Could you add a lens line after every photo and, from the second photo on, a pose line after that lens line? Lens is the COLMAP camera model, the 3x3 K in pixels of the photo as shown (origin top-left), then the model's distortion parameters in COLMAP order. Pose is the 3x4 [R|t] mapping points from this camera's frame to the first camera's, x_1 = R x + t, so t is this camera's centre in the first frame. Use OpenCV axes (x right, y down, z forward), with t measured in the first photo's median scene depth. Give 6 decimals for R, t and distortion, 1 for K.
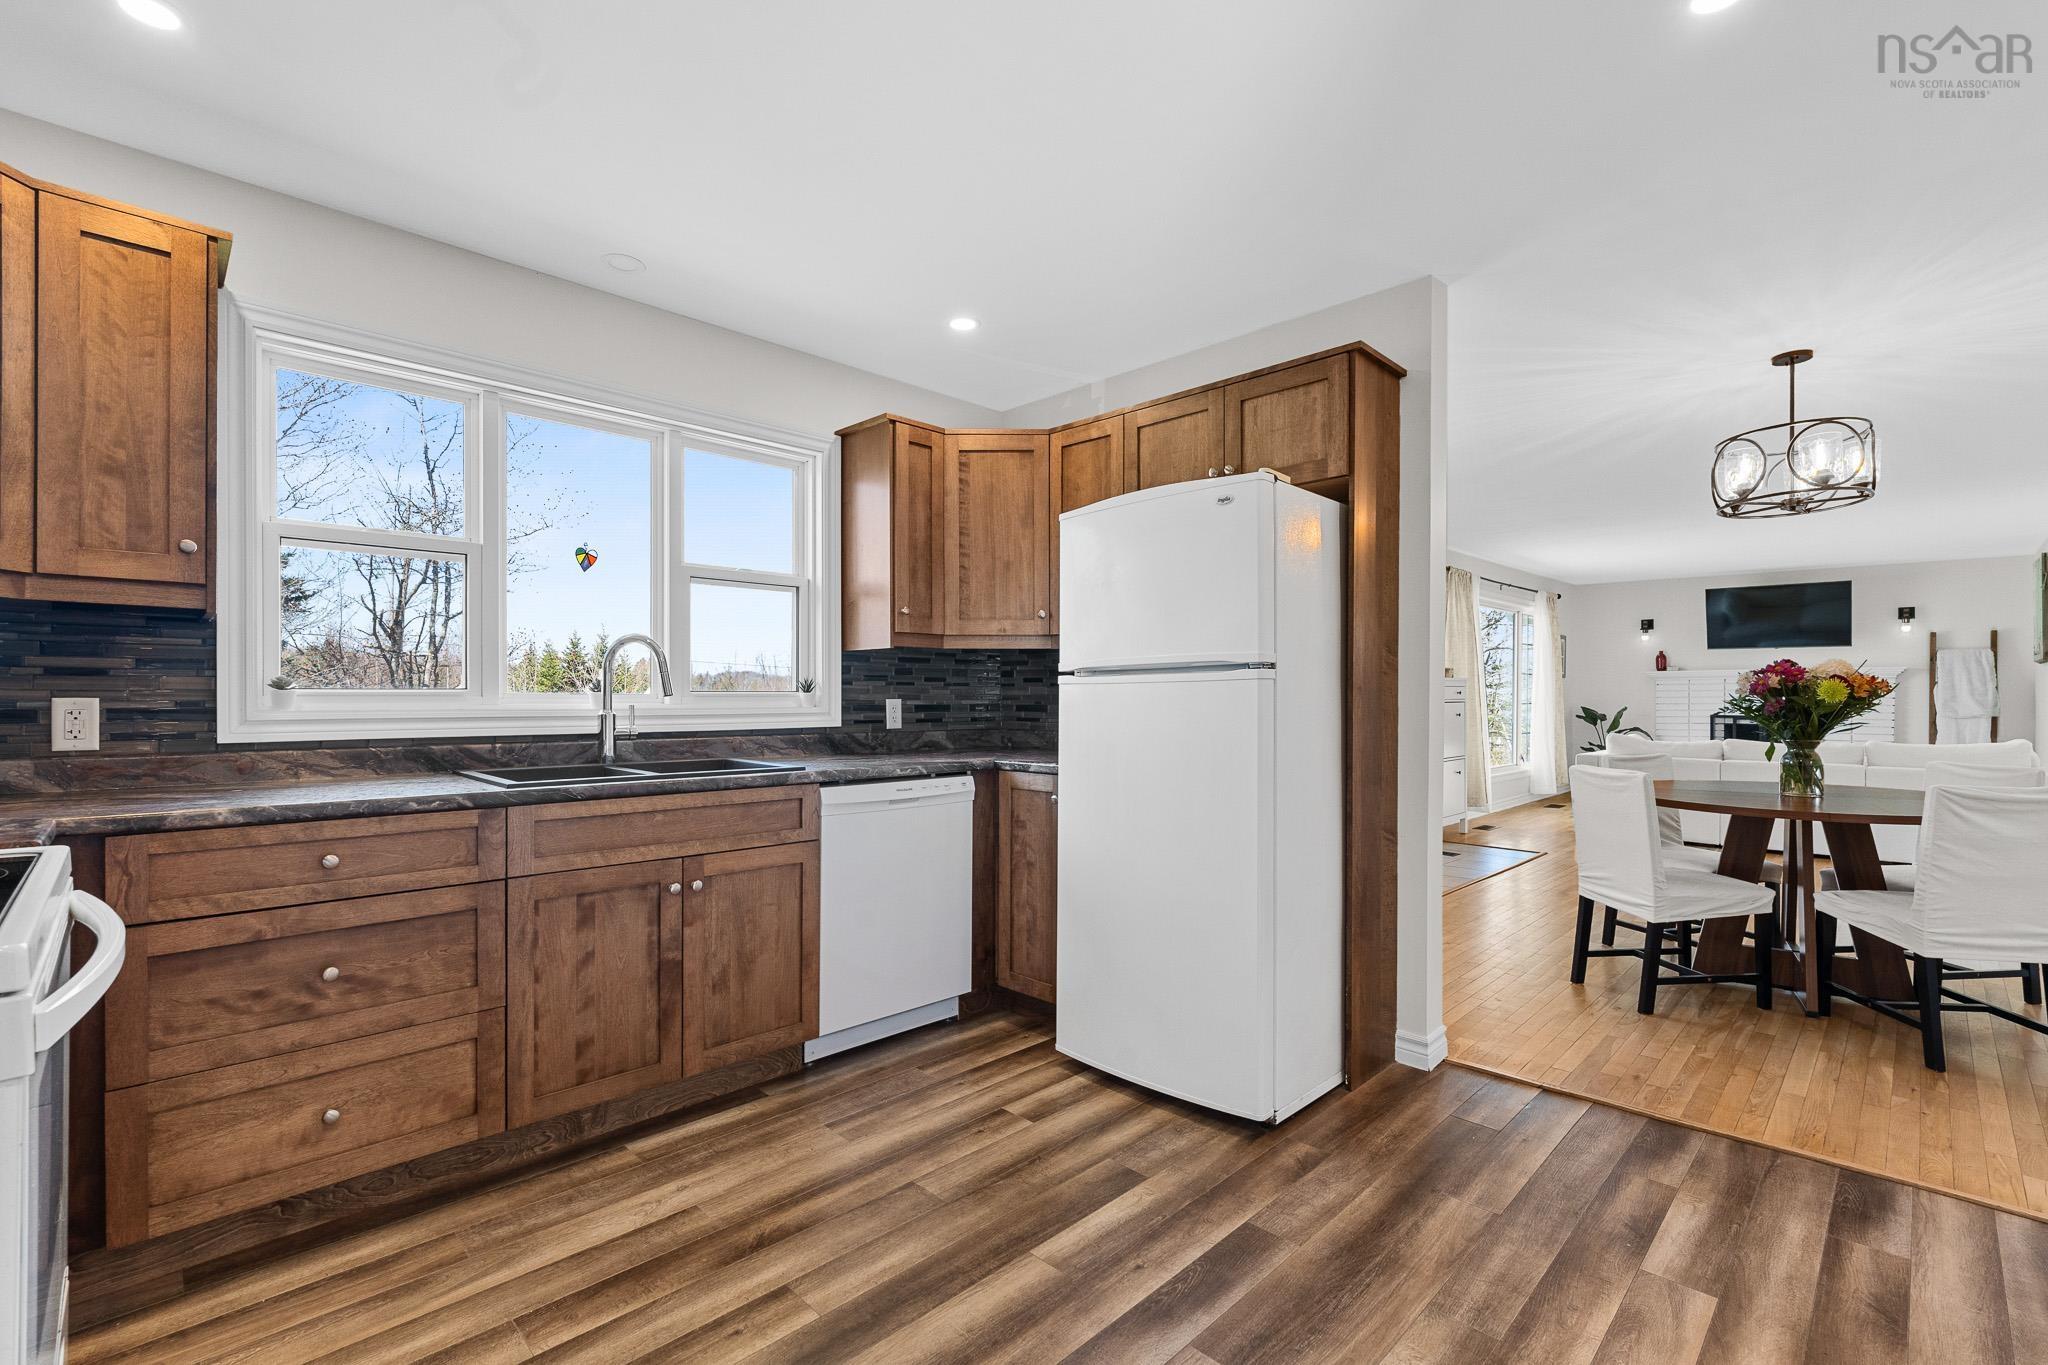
lens RADIAL K [[905.1, 0, 1034.7], [0, 905.1, 699.5], [0, 0, 1]] dist [0.000220, 0.000431]
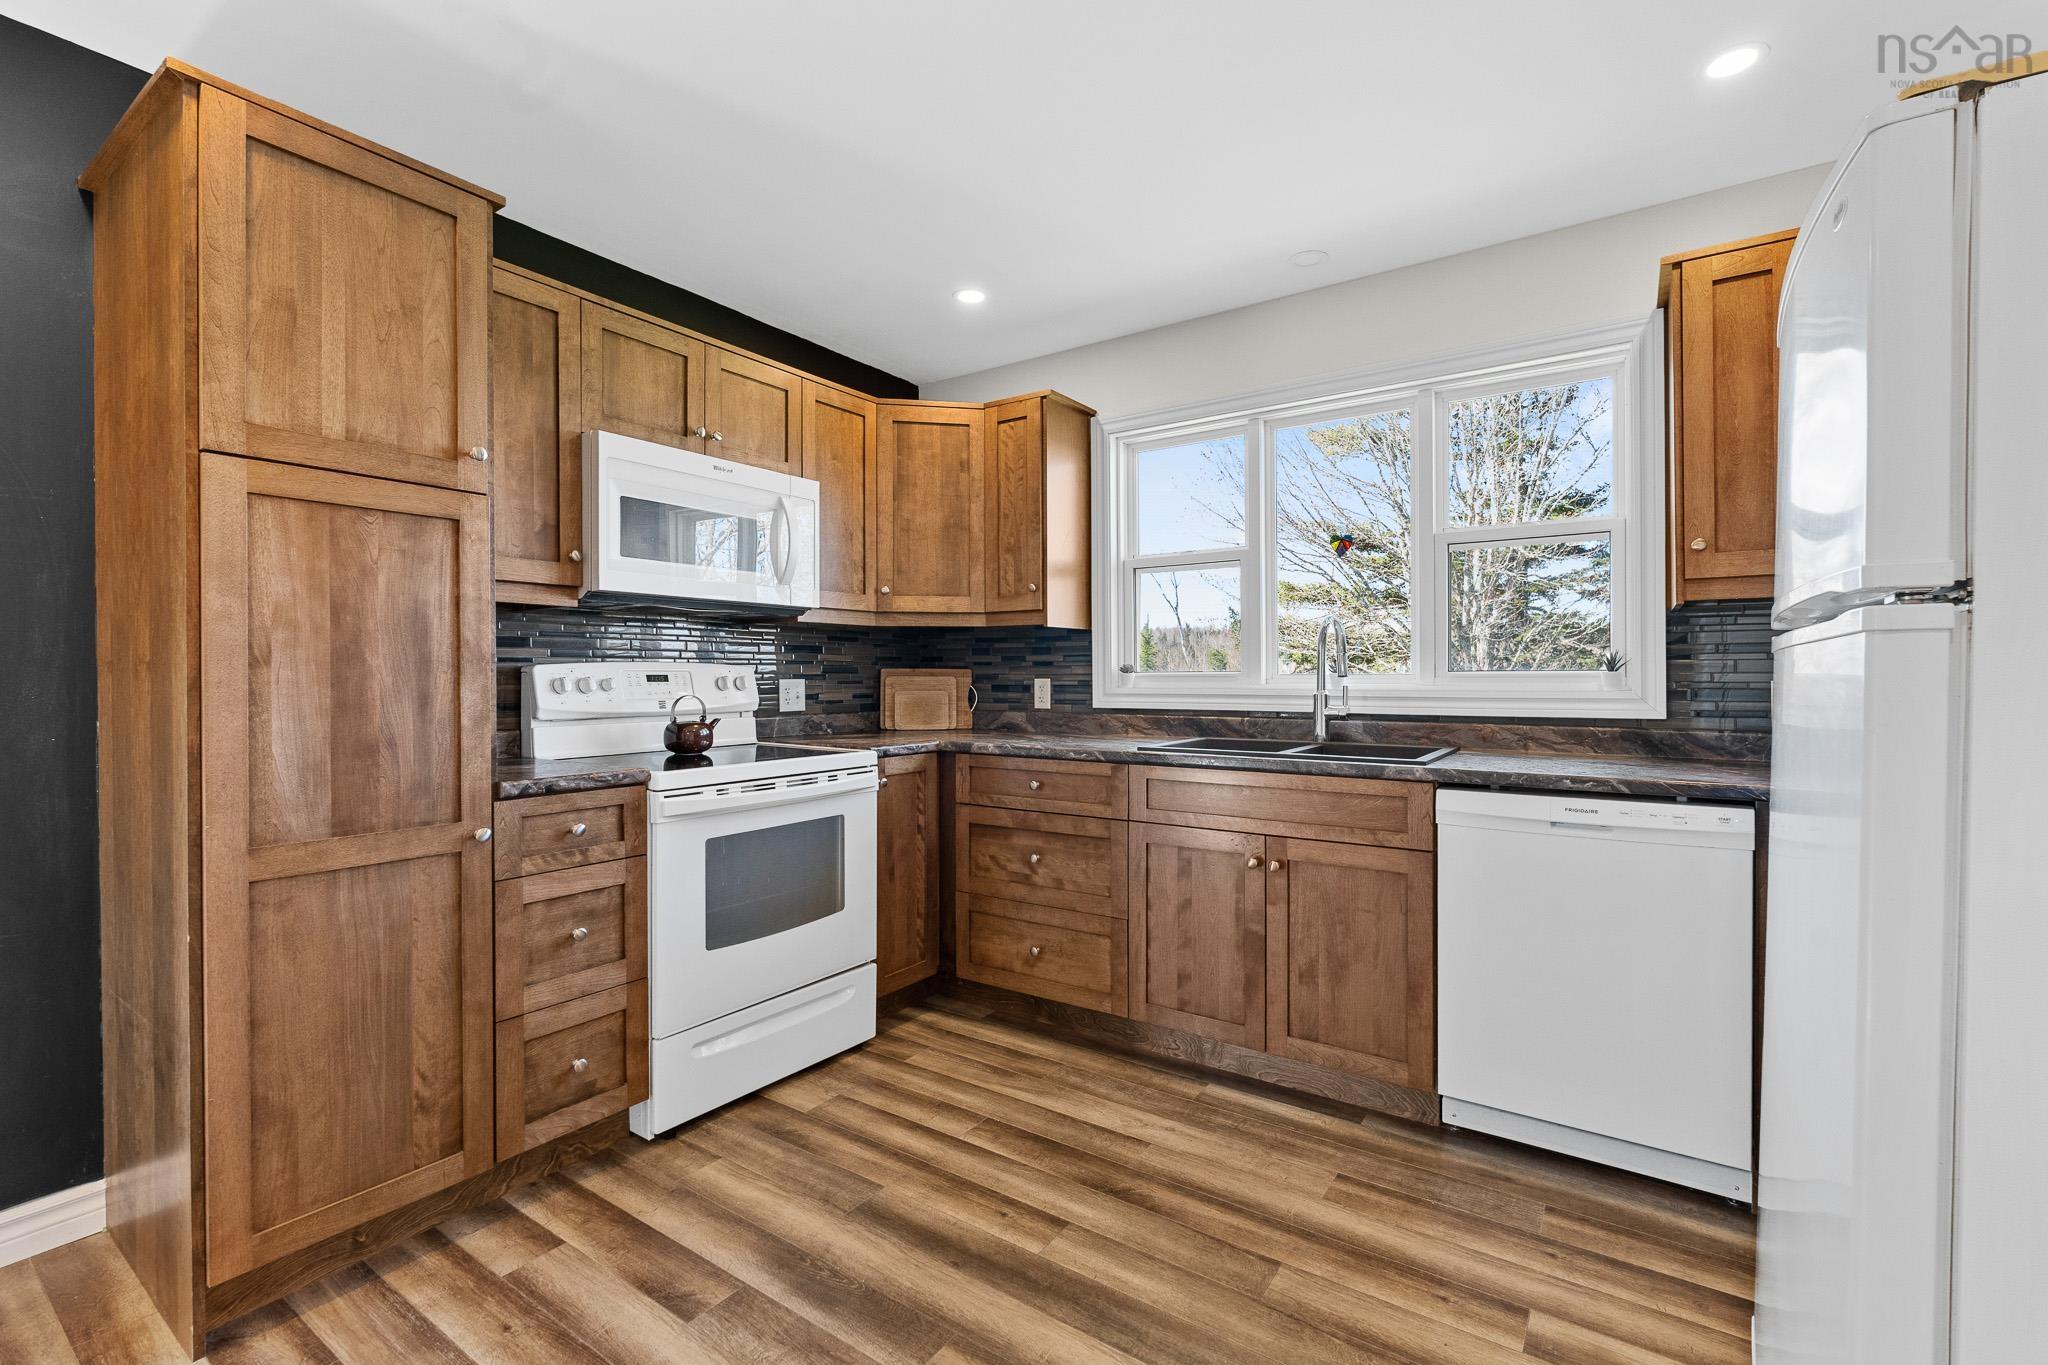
lens RADIAL K [[905.1, 0, 1011.1], [0, 905.1, 680.1], [0, 0, 1]] dist [0.000220, 0.000431]
pose [[0.169260, 0.001655, -0.985570, 0.547956], [-0.001834, 0.999997, 0.001364, -0.001064], [0.985570, 0.001576, 0.169263, 0.528250]]
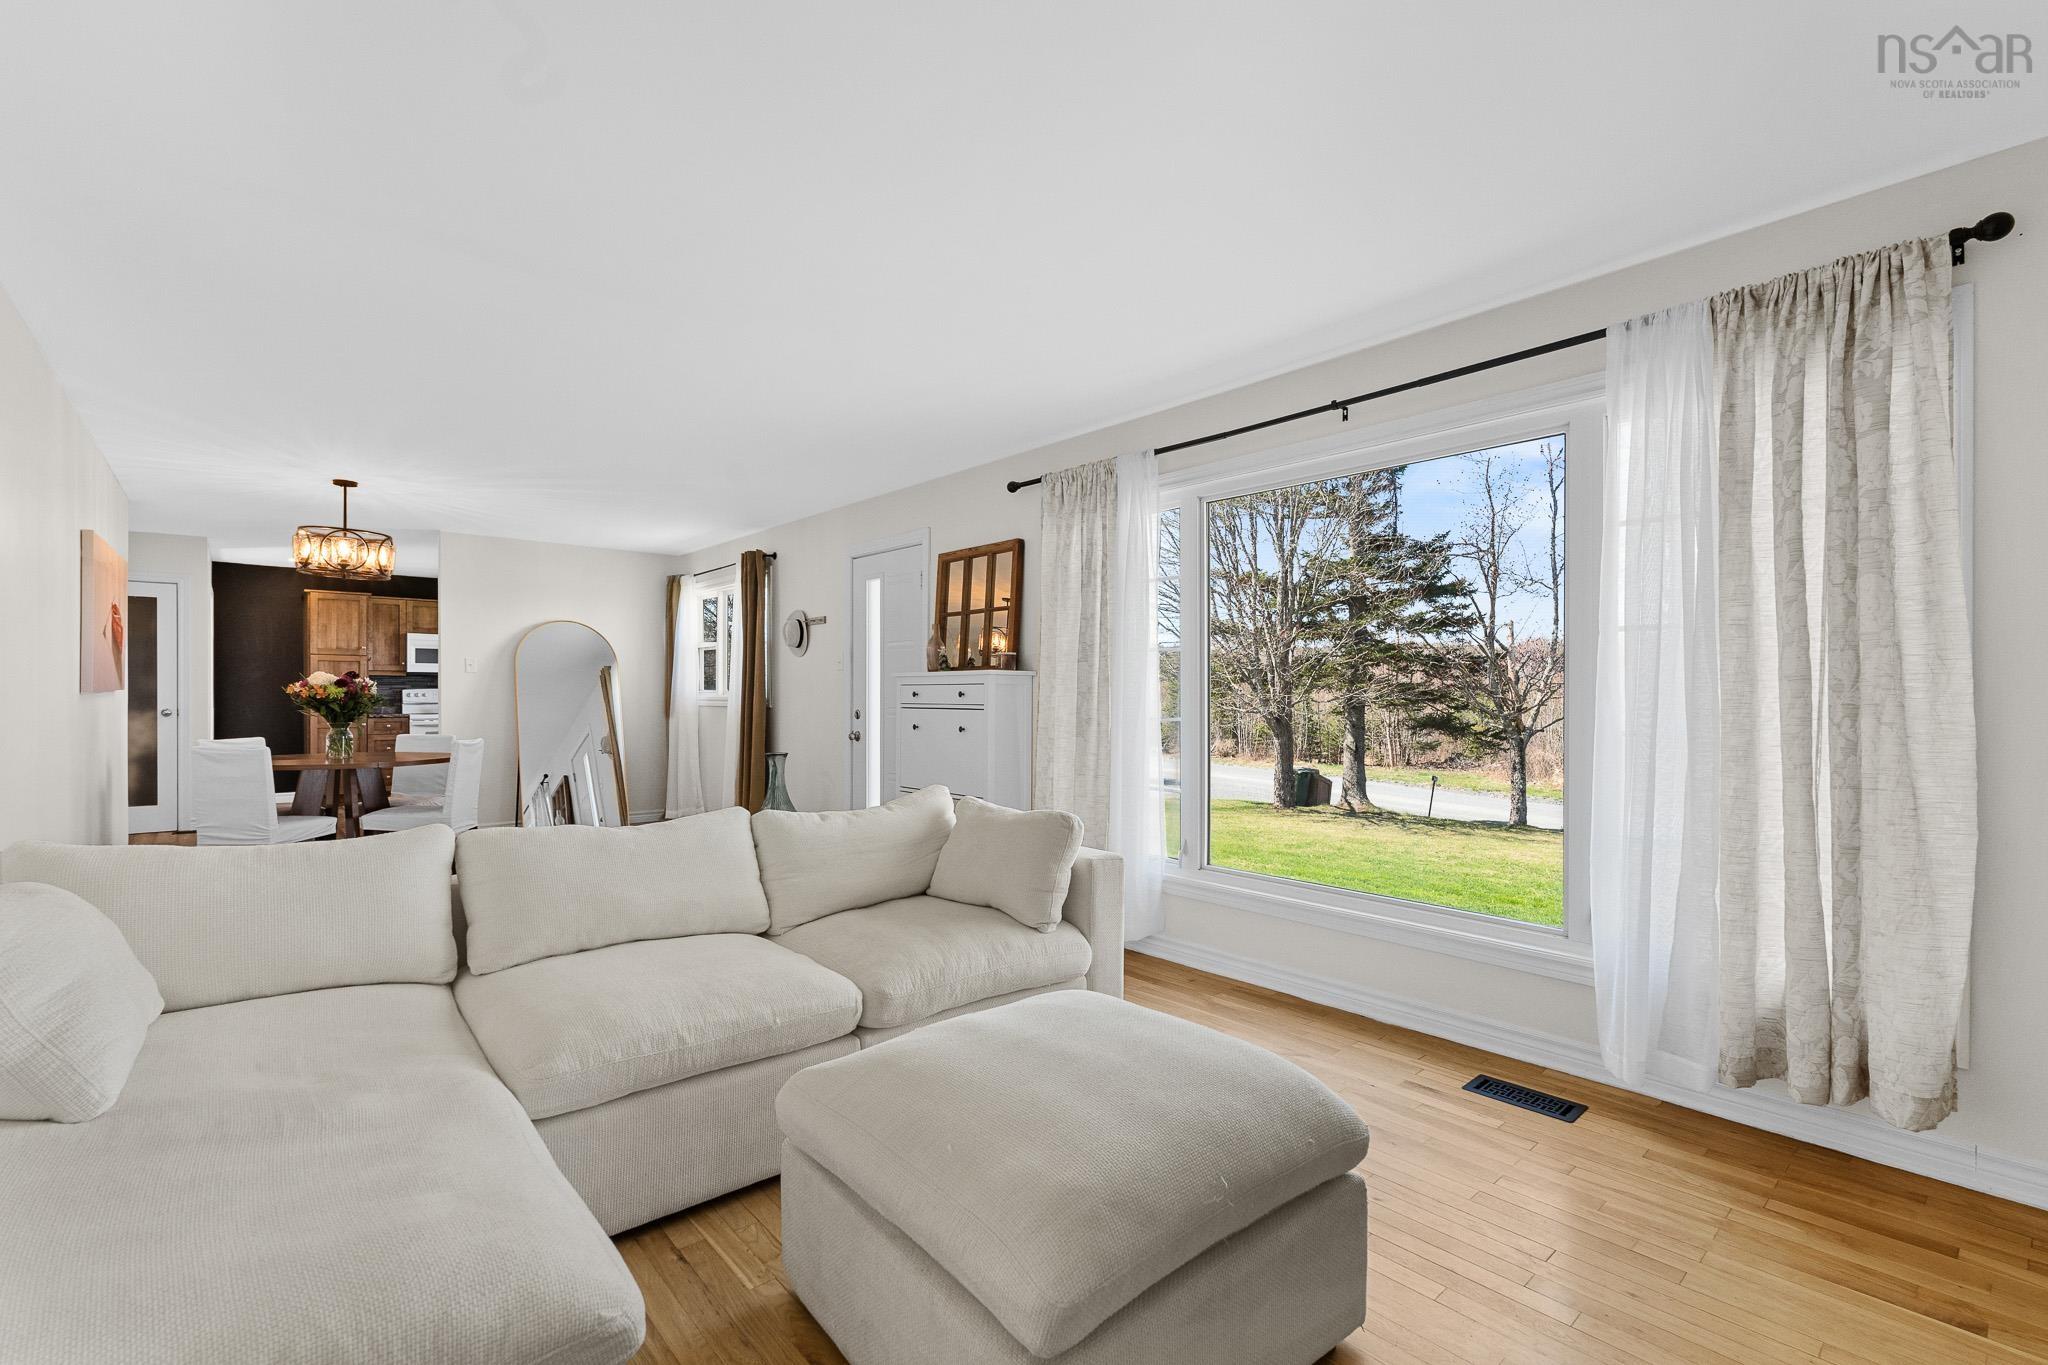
lens RADIAL K [[905.1, 0, 1031.1], [0, 905.1, 687.4], [0, 0, 1]] dist [0.000220, 0.000431]
pose [[-0.064956, -0.000804, -0.997888, 1.374789], [-0.007284, 0.999973, -0.000332, -0.014566], [0.997862, 0.007247, -0.064961, 1.341532]]
